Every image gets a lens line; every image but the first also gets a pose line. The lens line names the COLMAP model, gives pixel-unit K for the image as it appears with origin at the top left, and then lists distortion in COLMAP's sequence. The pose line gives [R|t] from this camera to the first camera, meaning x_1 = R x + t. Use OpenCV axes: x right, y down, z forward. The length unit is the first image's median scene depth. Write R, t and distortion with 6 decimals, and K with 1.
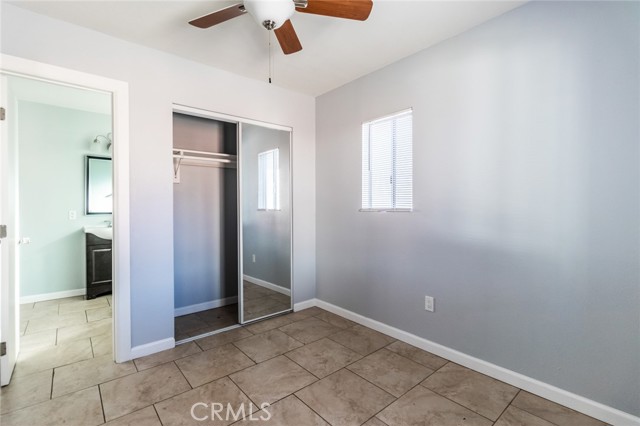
lens RADIAL K [[297.8, 0, 322.2], [0, 297.8, 207.8], [0, 0, 1]] dist [0.000402, 0.000953]
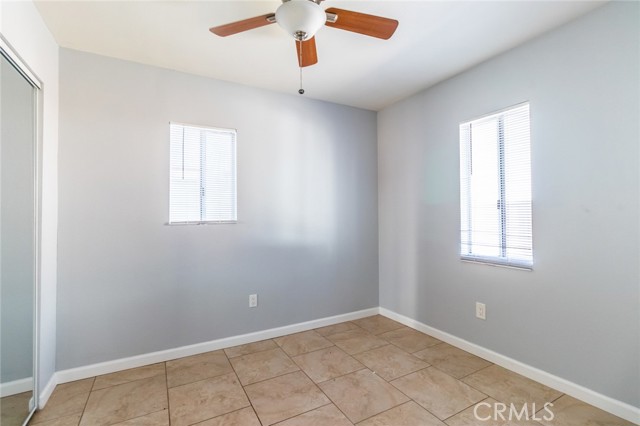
lens RADIAL K [[297.8, 0, 320.4], [0, 297.8, 208.0], [0, 0, 1]] dist [0.000402, 0.000953]
pose [[0.190779, 0.022961, 0.981365, -0.769292], [0.008181, 0.999655, -0.024979, -0.015031], [-0.981599, 0.012794, 0.190525, 0.515070]]
